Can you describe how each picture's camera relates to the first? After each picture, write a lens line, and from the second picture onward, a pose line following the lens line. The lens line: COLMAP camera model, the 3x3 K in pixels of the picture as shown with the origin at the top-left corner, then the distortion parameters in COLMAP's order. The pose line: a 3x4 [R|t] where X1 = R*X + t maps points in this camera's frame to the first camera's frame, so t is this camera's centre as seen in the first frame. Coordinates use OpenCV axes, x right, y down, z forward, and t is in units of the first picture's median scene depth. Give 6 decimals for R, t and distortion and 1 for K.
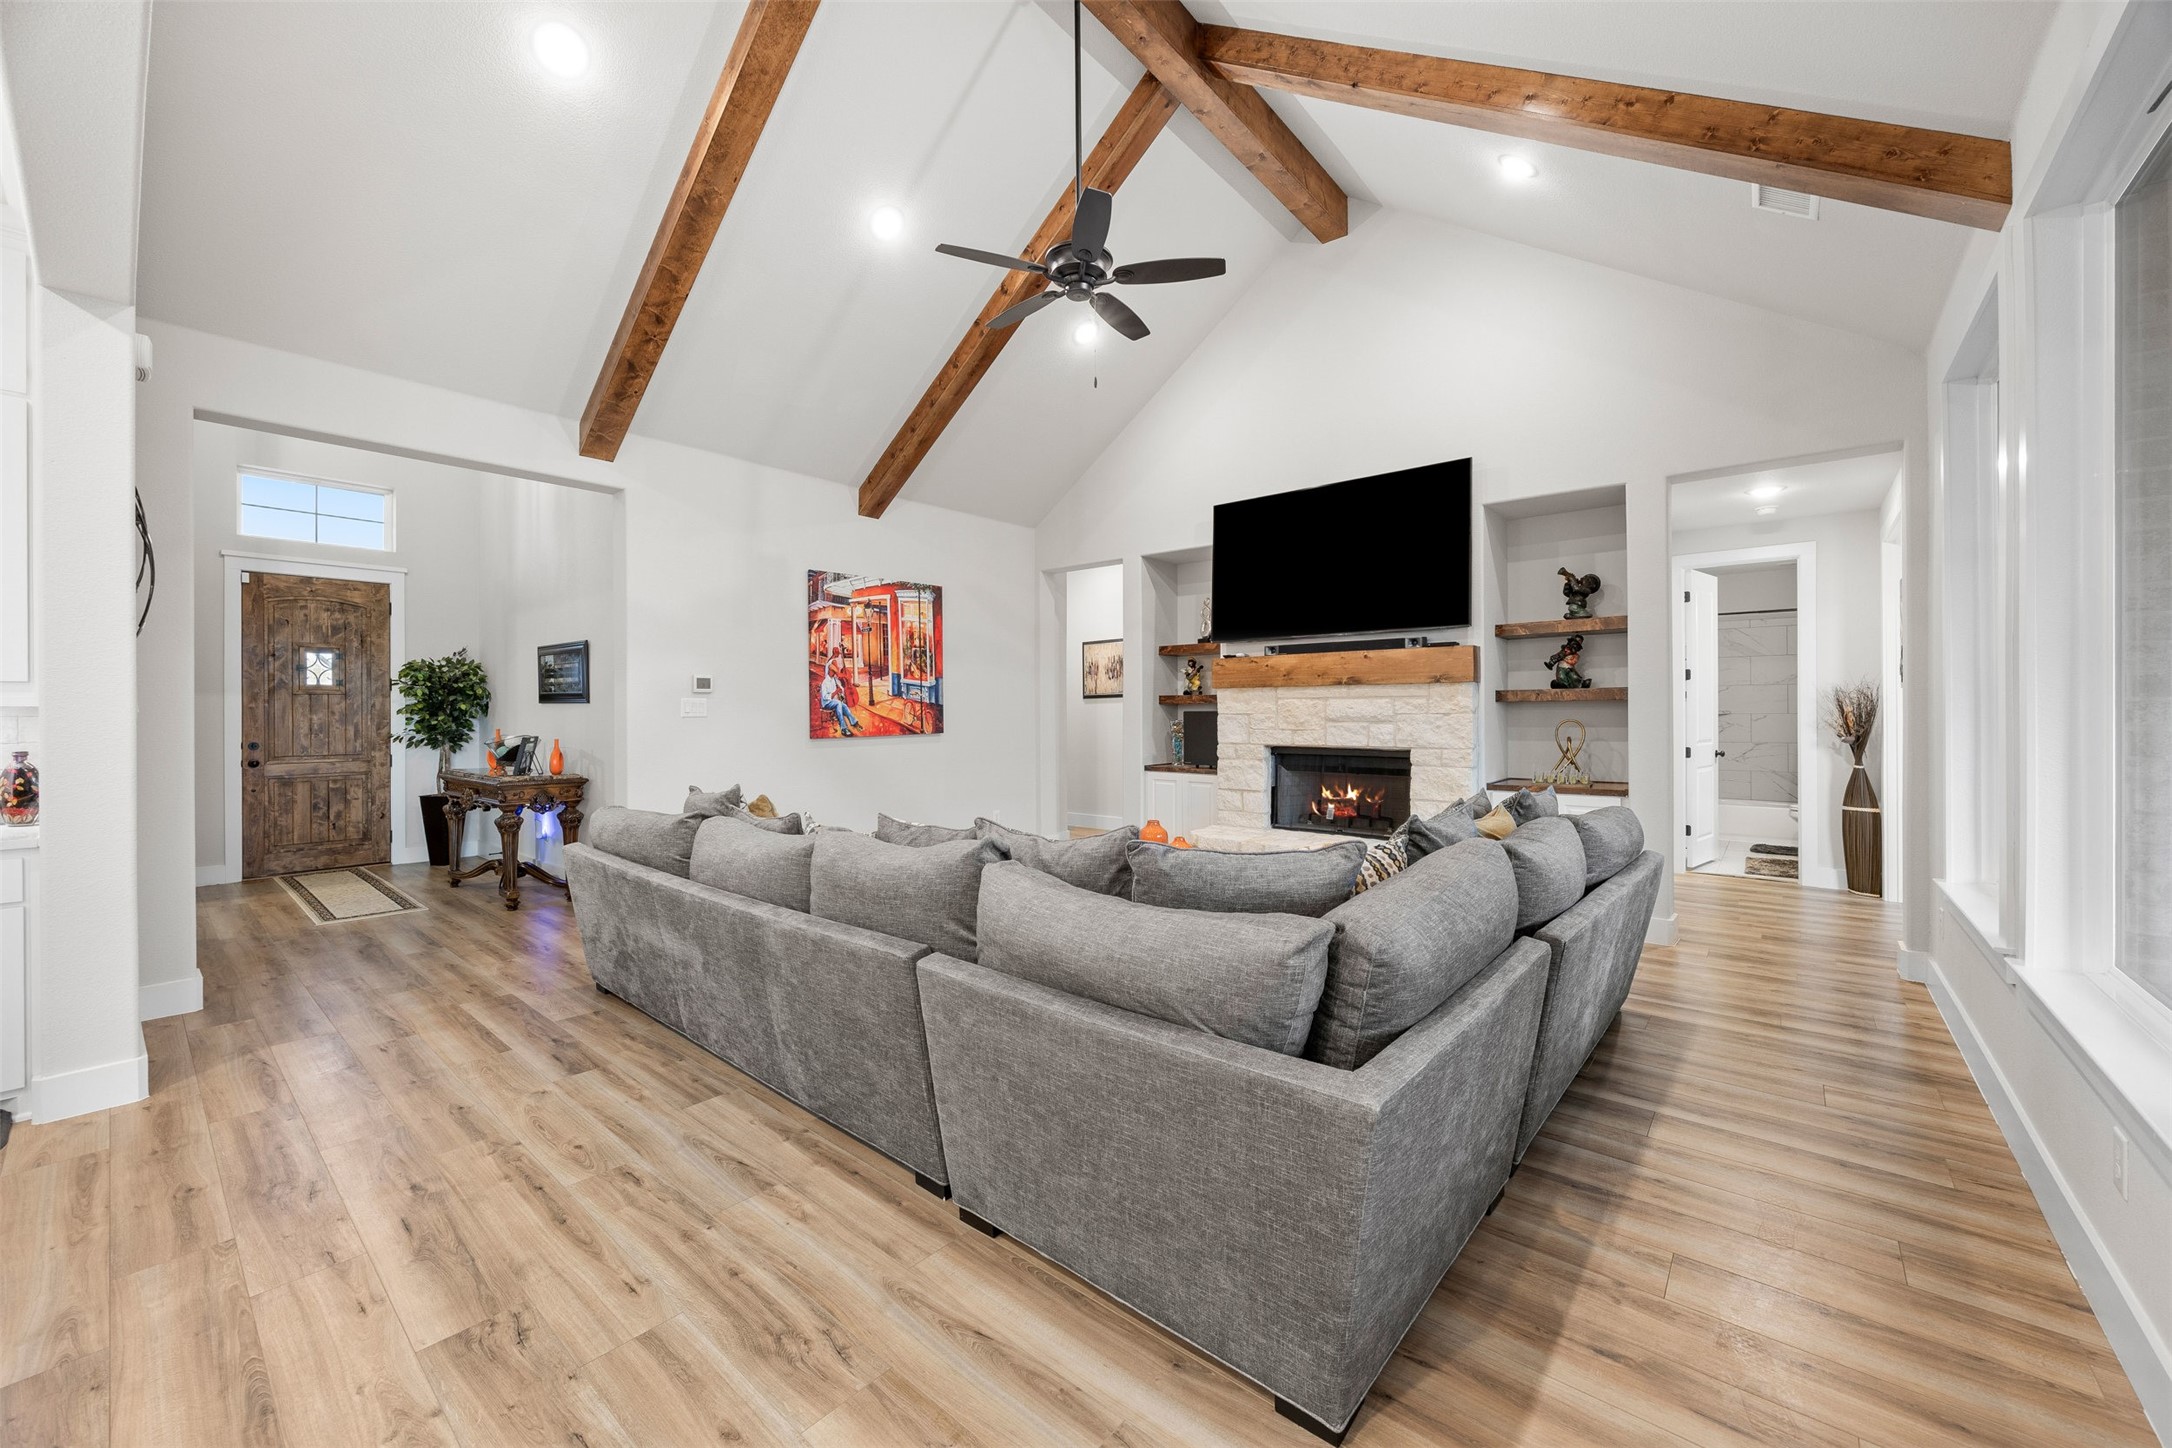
lens RADIAL K [[831.7, 0, 1089.9], [0, 831.7, 708.8], [0, 0, 1]] dist [-0.001680, -0.000016]
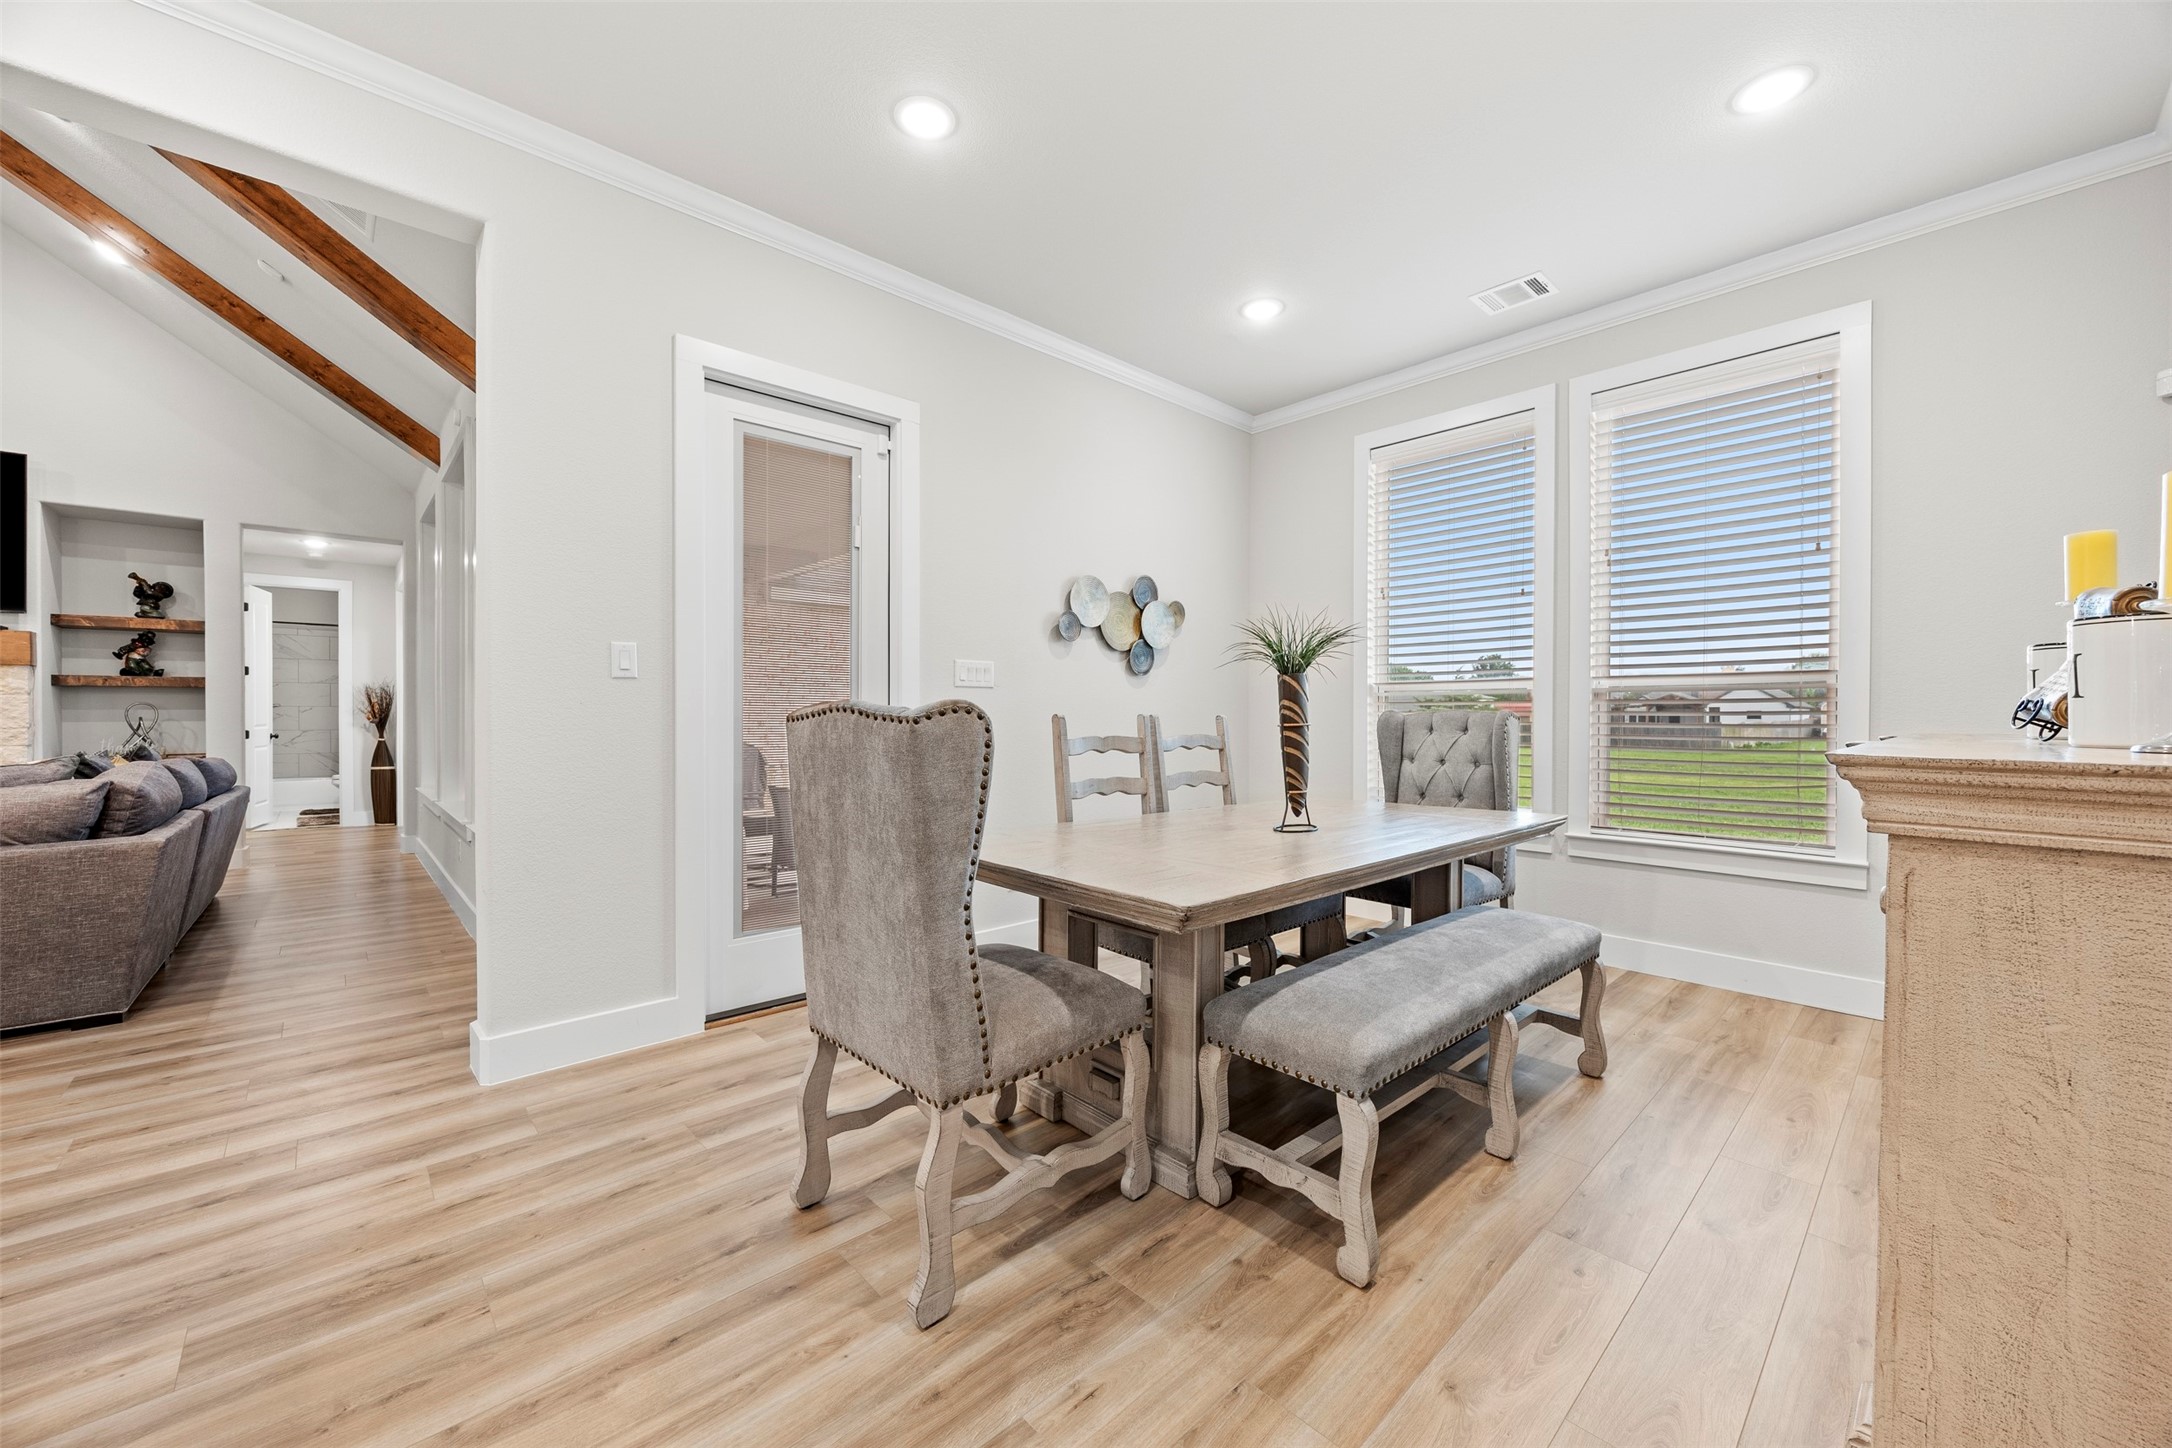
lens RADIAL K [[820.9, 0, 1090.3], [0, 820.9, 718.3], [0, 0, 1]] dist [-0.002901, -0.000227]
pose [[0.119578, -0.002742, 0.992821, -0.326553], [-0.001631, 0.999994, 0.002958, 0.023319], [-0.992823, -0.001973, 0.119573, -0.376325]]
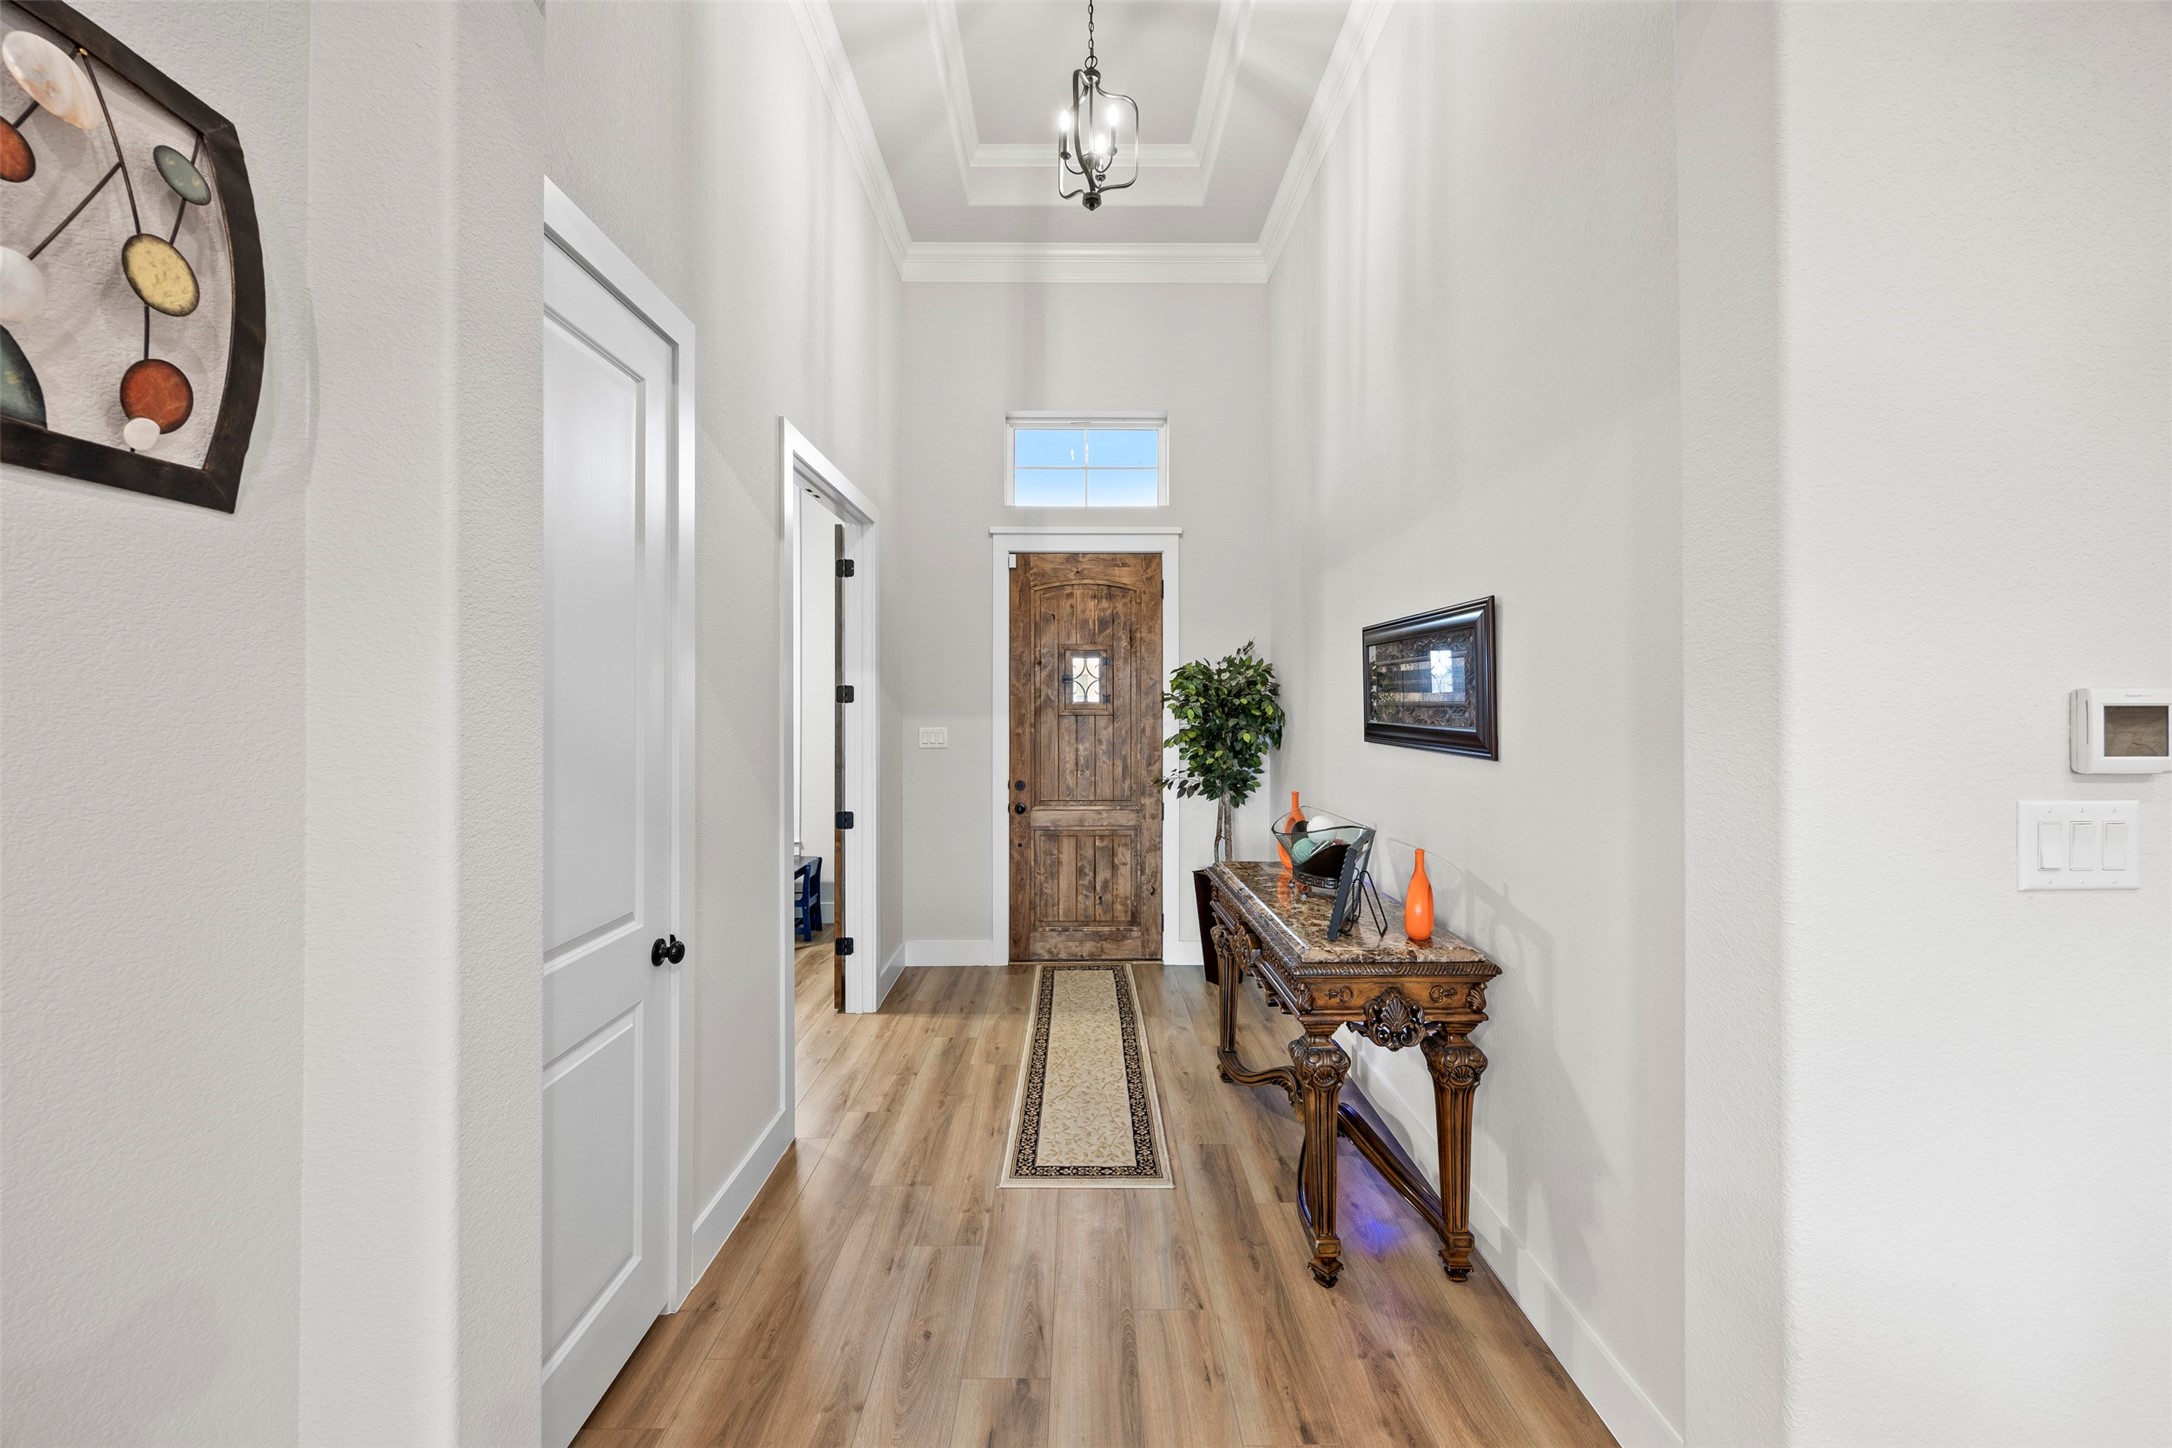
lens RADIAL K [[831.7, 0, 1089.9], [0, 831.7, 708.8], [0, 0, 1]] dist [-0.001680, -0.000016]
pose [[0.654159, 0.007495, -0.756320, -0.401748], [0.000099, 0.999950, 0.009995, -0.031961], [0.756357, -0.006613, 0.654125, 0.560737]]
